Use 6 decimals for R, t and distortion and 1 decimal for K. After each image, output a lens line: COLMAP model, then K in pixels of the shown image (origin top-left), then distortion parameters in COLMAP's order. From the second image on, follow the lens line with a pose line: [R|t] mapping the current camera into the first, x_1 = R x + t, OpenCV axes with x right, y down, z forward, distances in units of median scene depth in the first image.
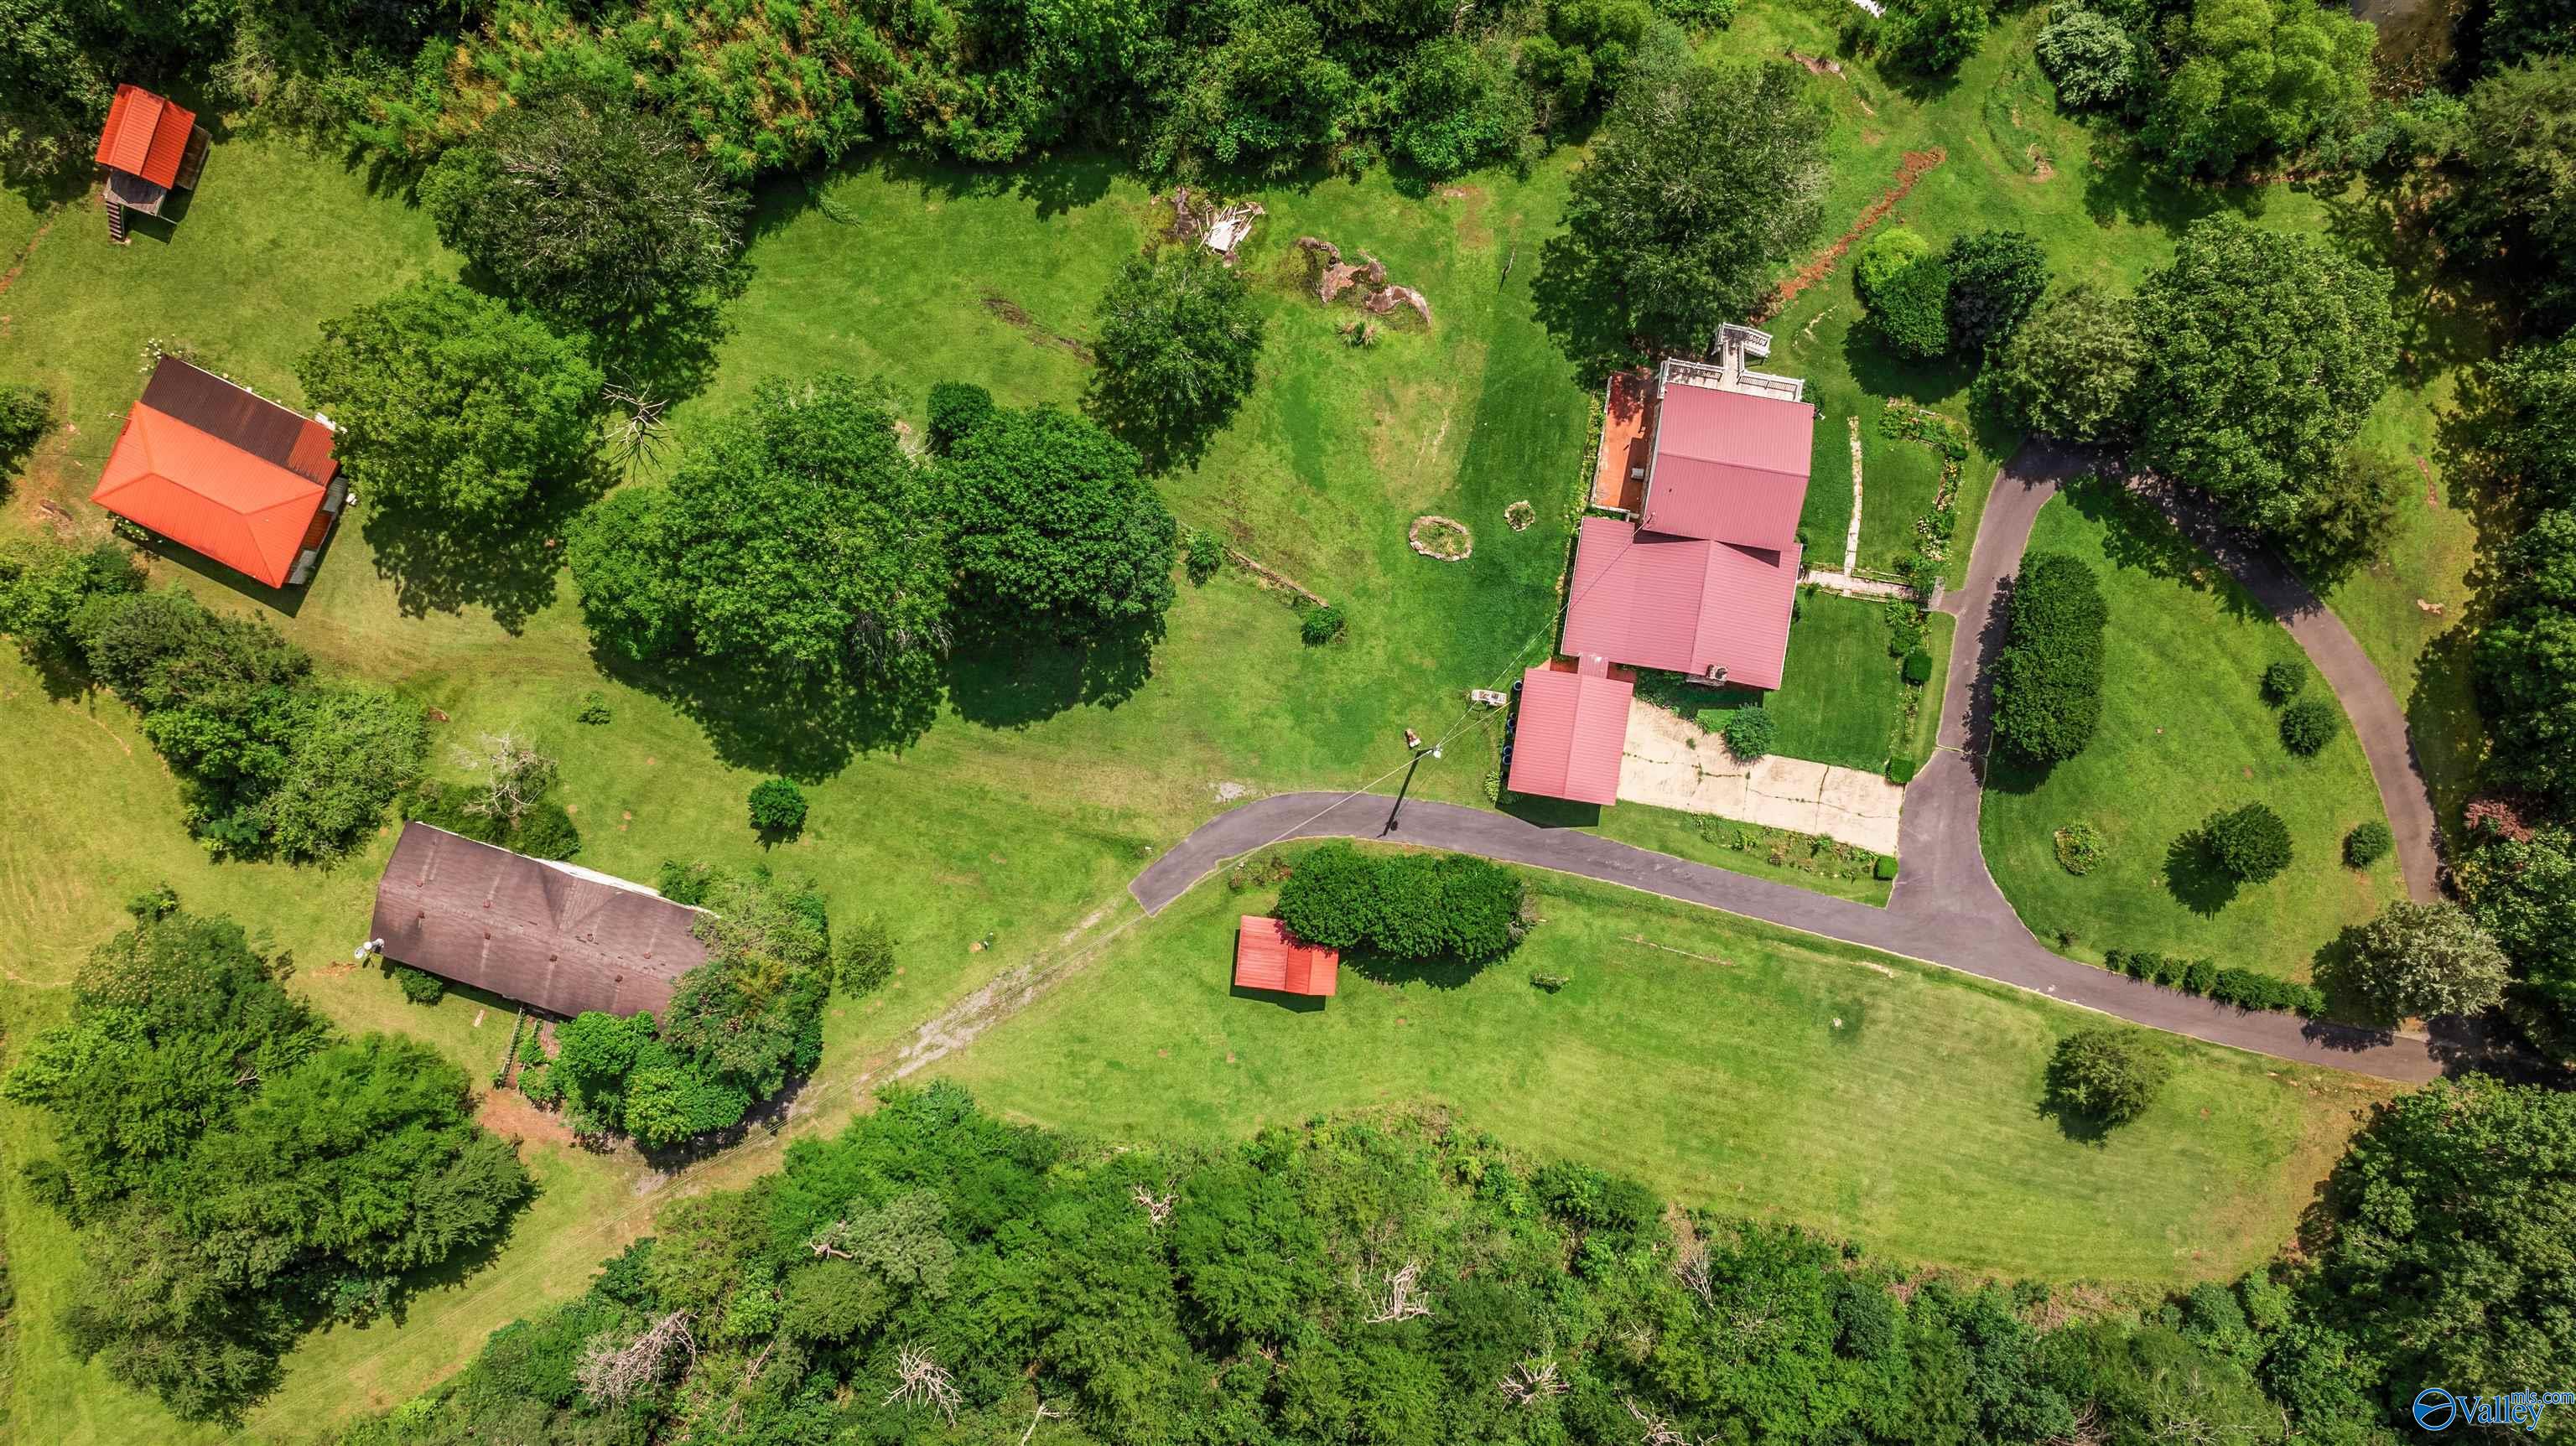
lens RADIAL K [[1786.4, 0, 1284.1], [0, 1786.4, 722.7], [0, 0, 1]] dist [-0.012342, -0.001173]
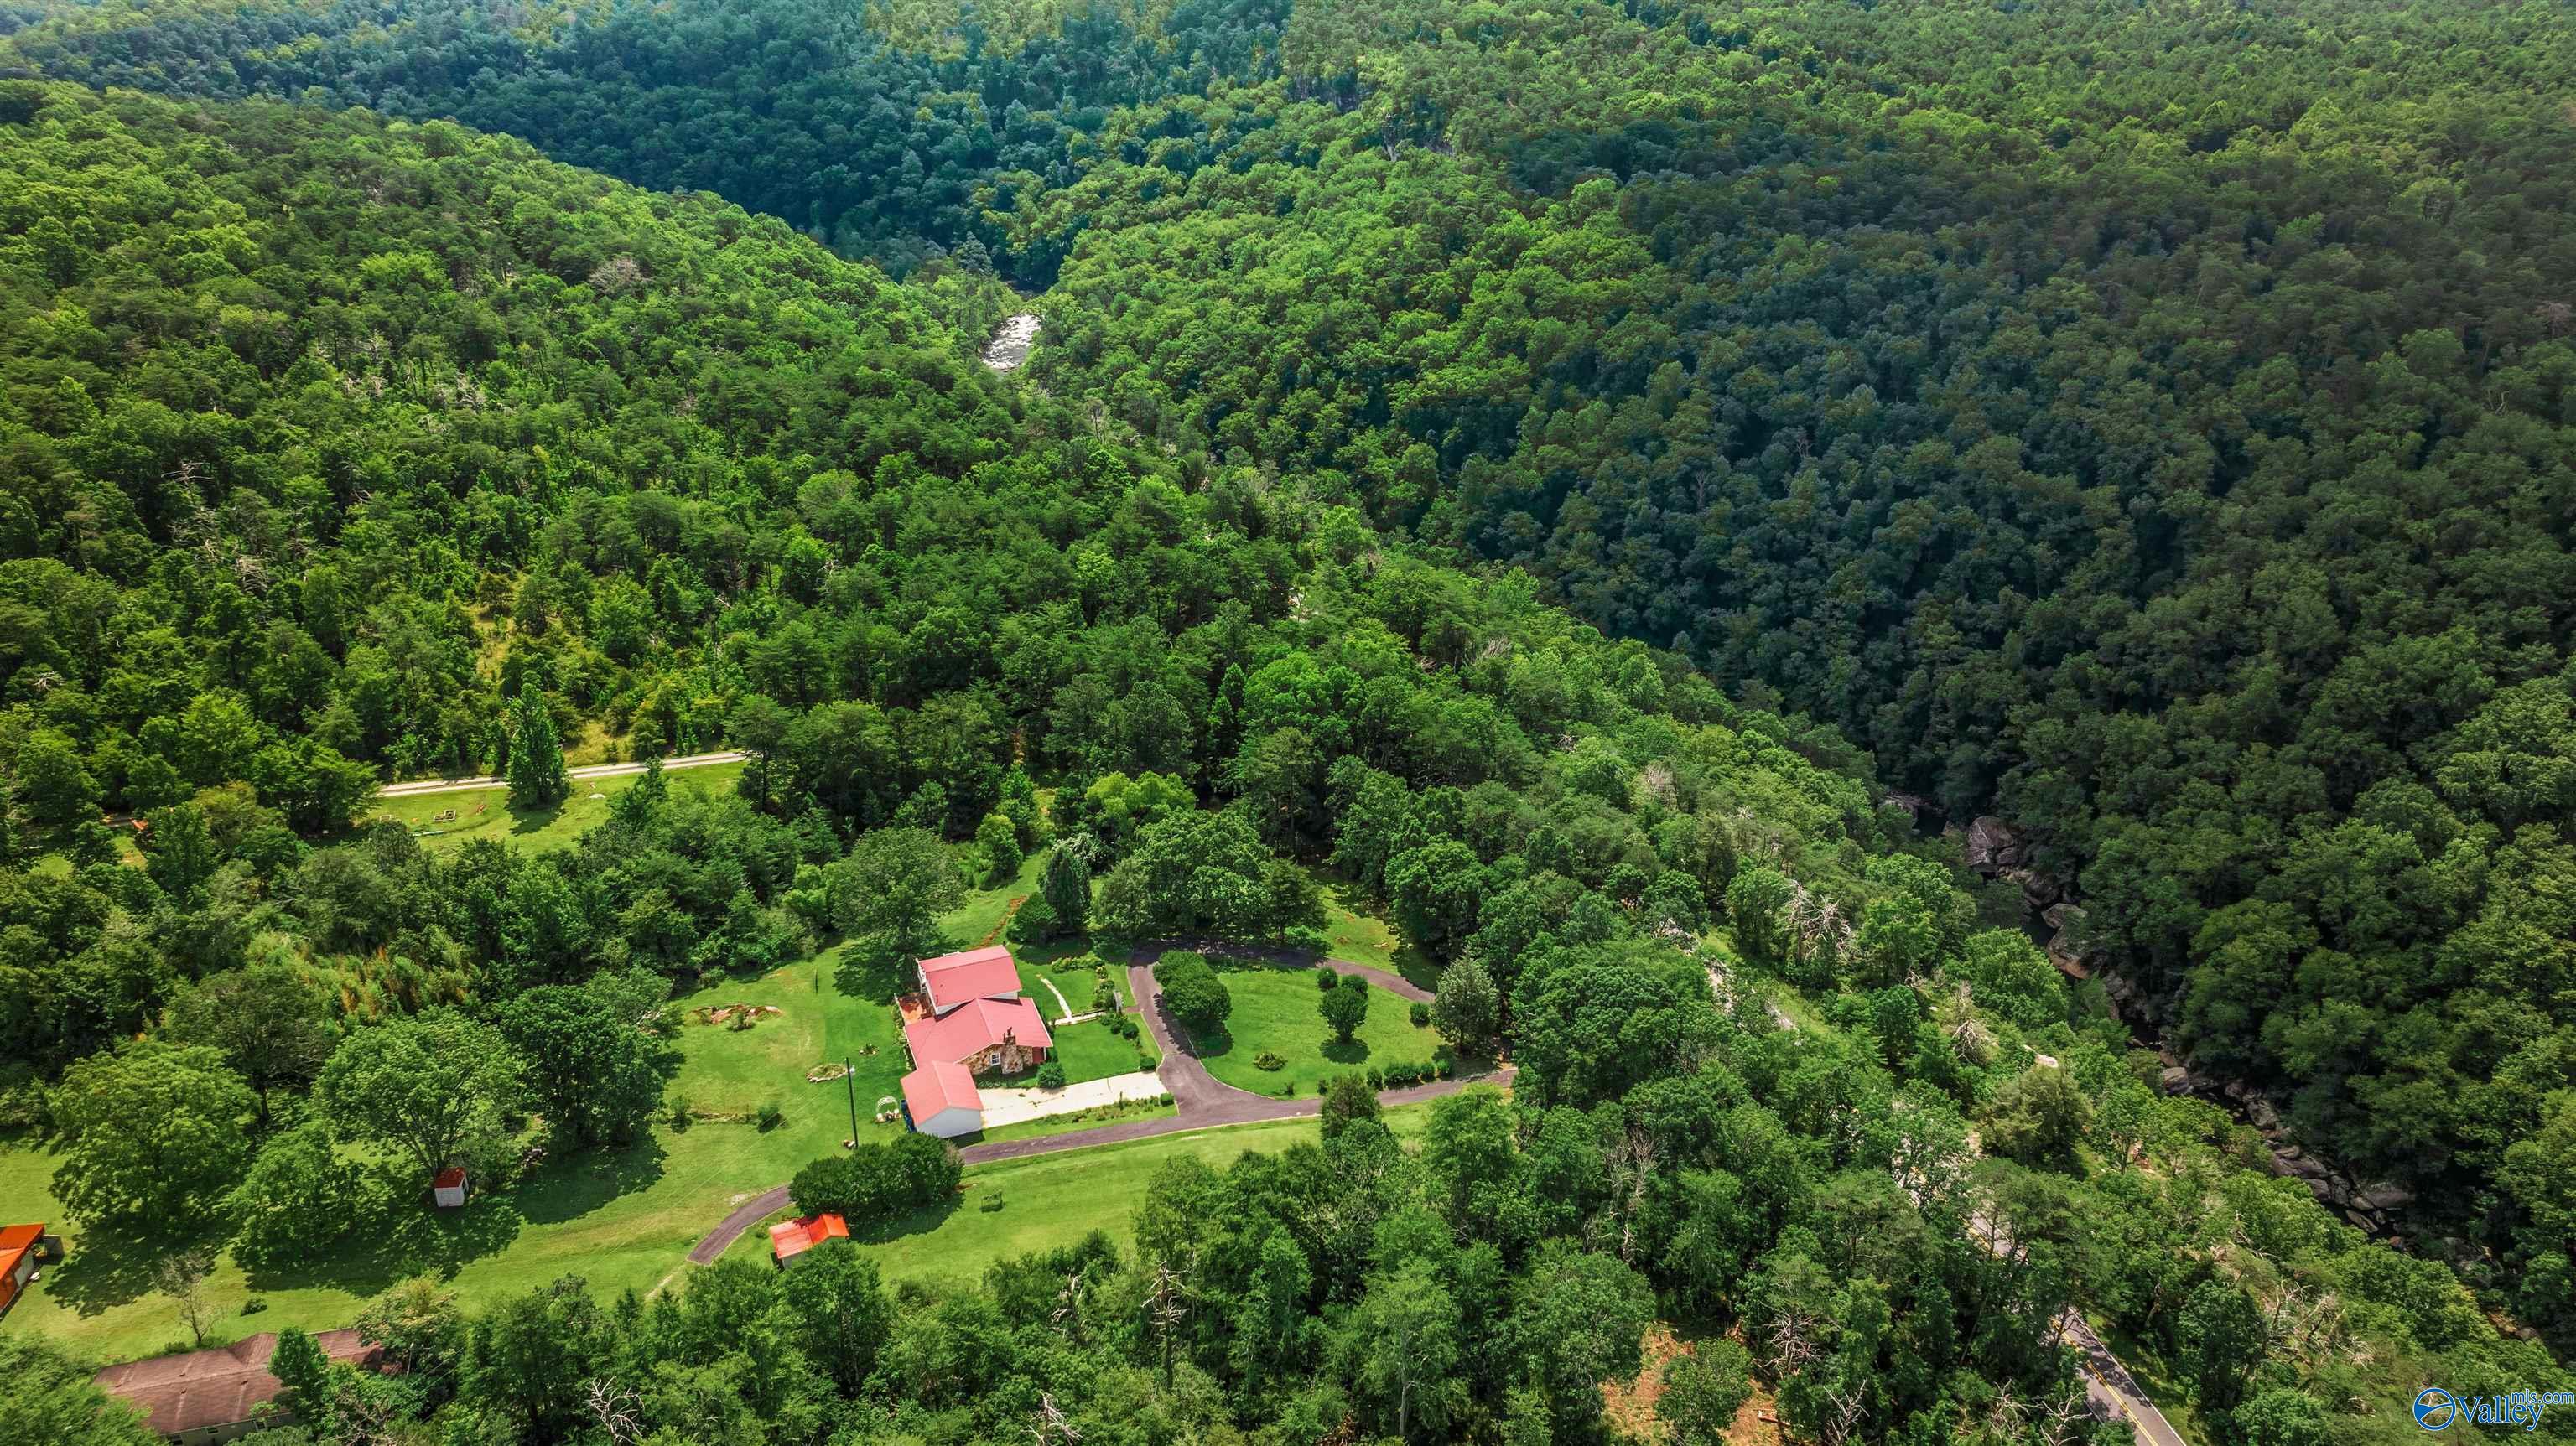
lens RADIAL K [[1786.4, 0, 1284.8], [0, 1786.4, 723.6], [0, 0, 1]] dist [-0.012342, -0.001173]
pose [[0.856088, -0.203982, 0.474874, -0.260552], [0.515843, 0.394011, -0.760698, 1.213473], [-0.031938, 0.896184, 0.442531, -0.007917]]
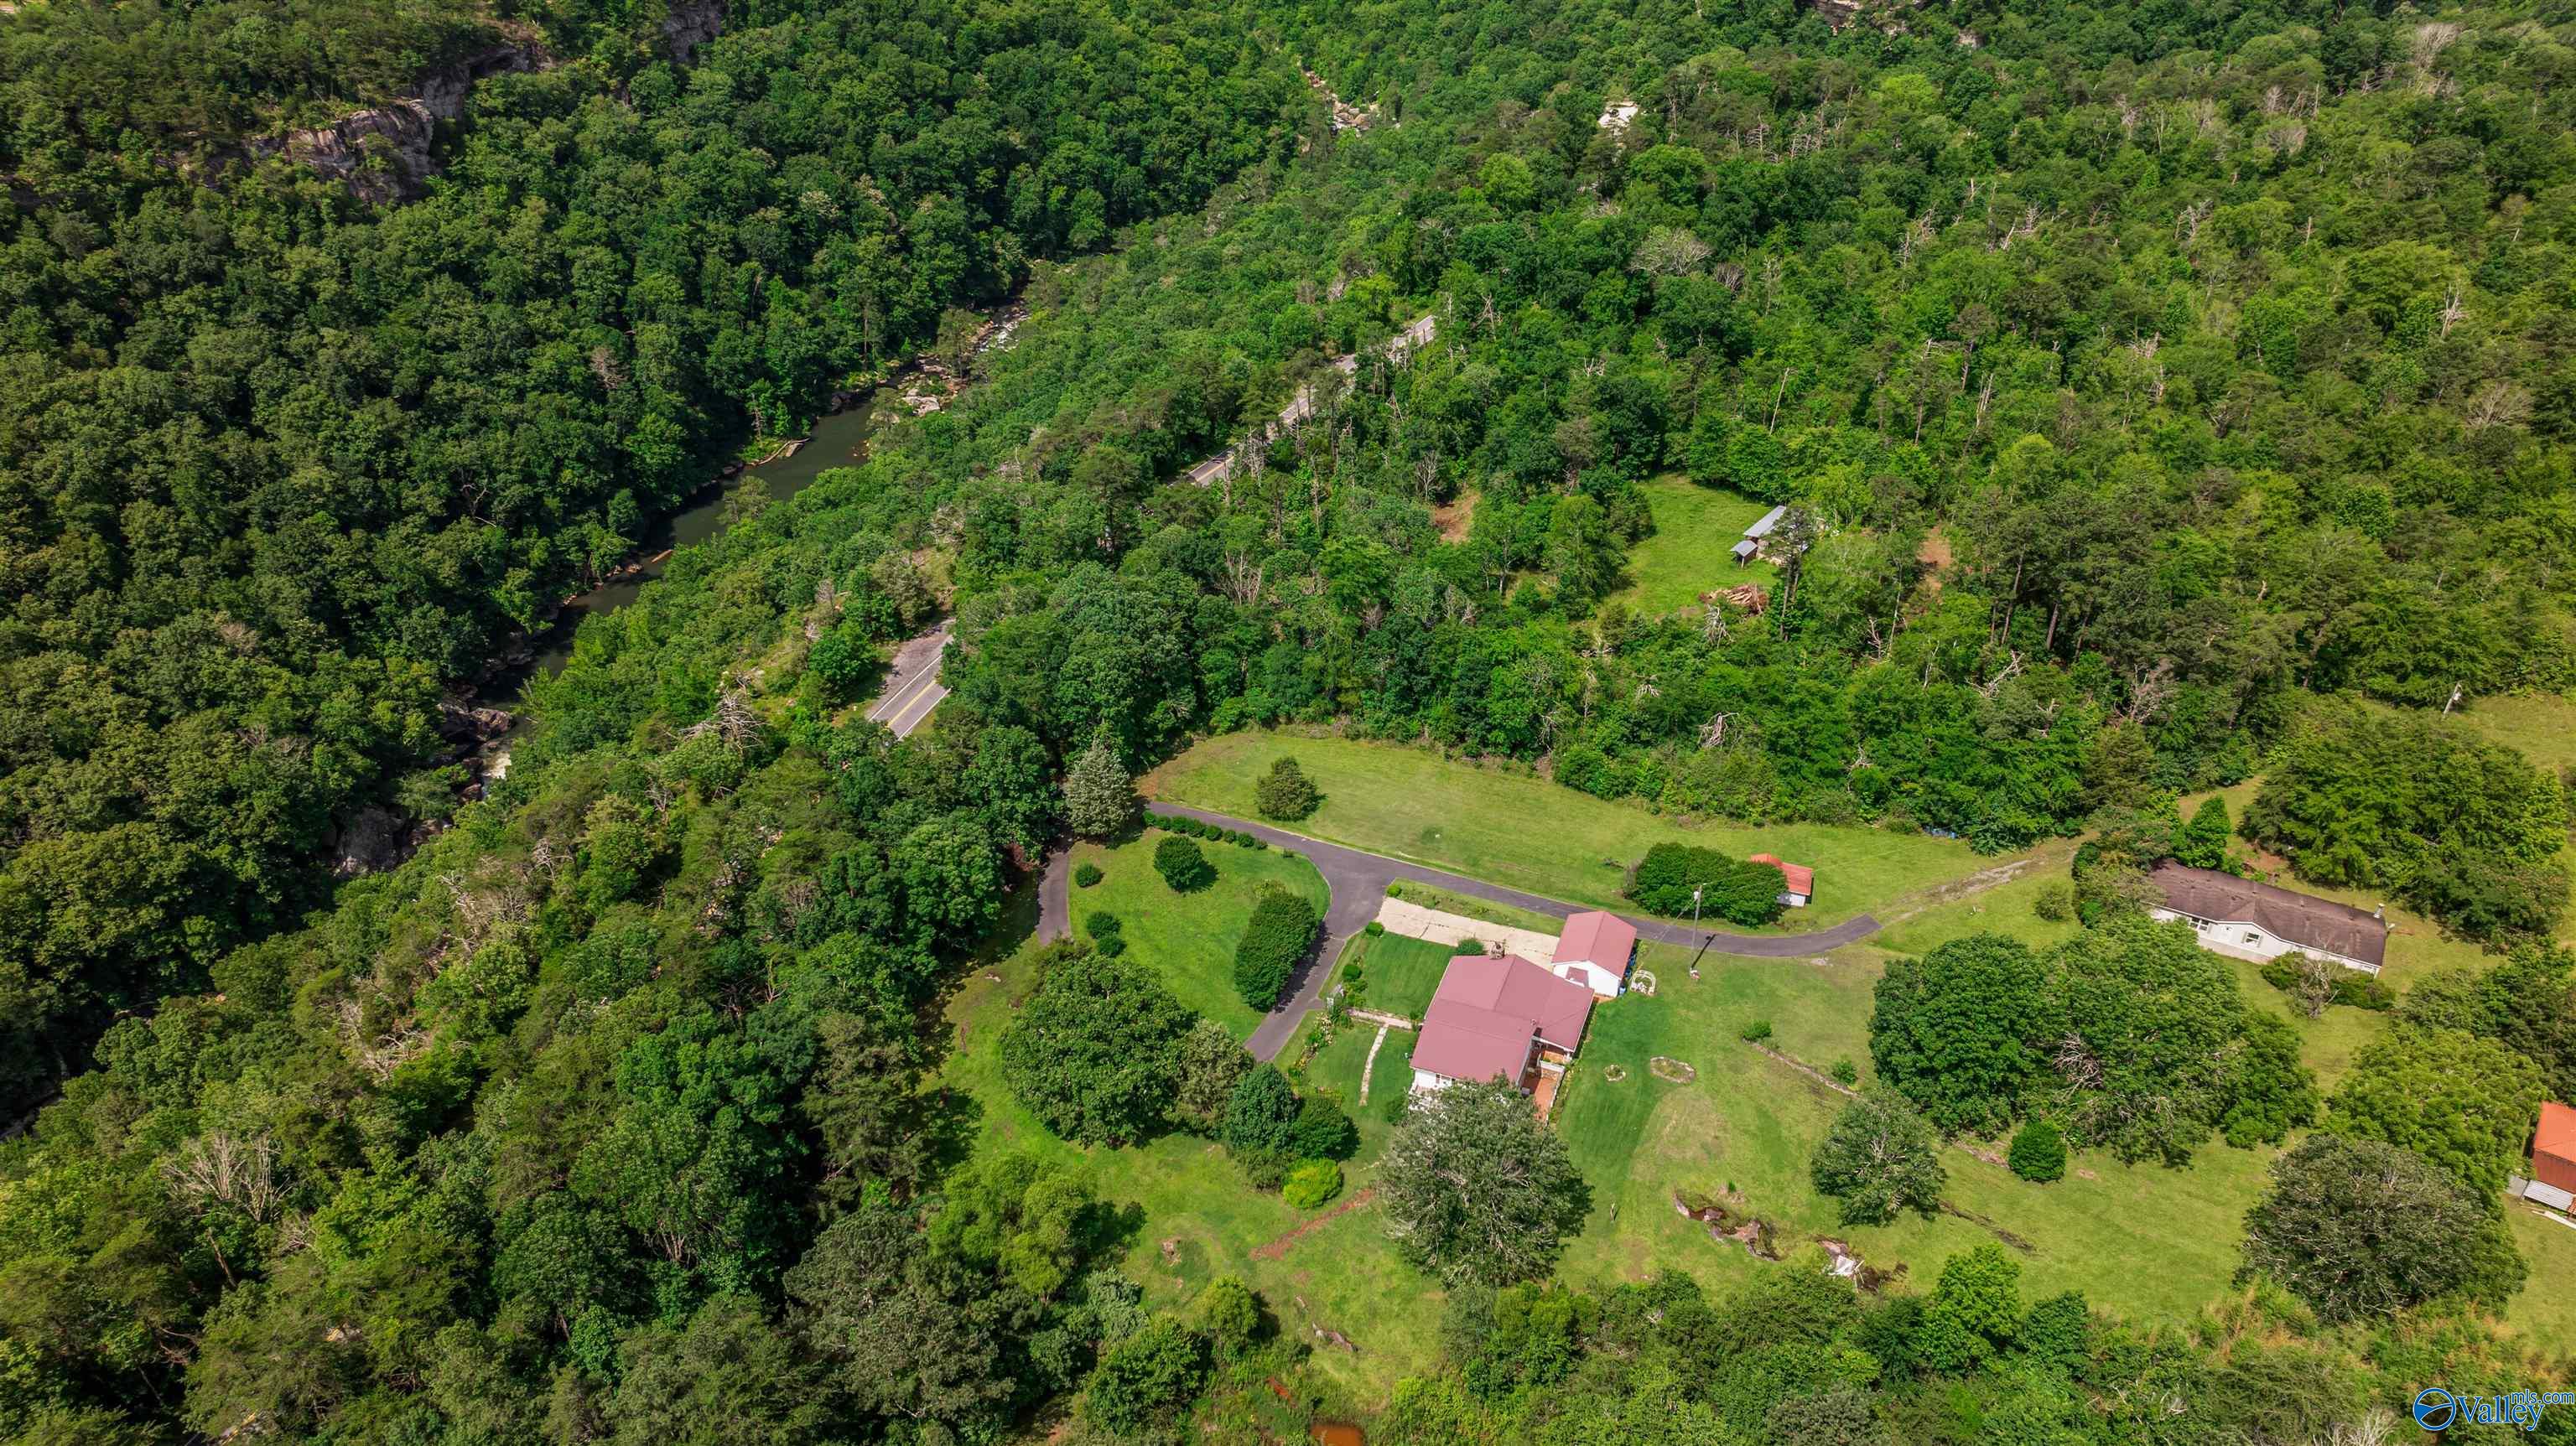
lens RADIAL K [[1786.4, 0, 1287.4], [0, 1786.4, 722.1], [0, 0, 1]] dist [-0.012342, -0.001173]
pose [[-0.979985, -0.105179, 0.169016, 0.175306], [0.199039, -0.532780, 0.822514, -1.170653], [0.003537, 0.839692, 0.543051, 0.001965]]
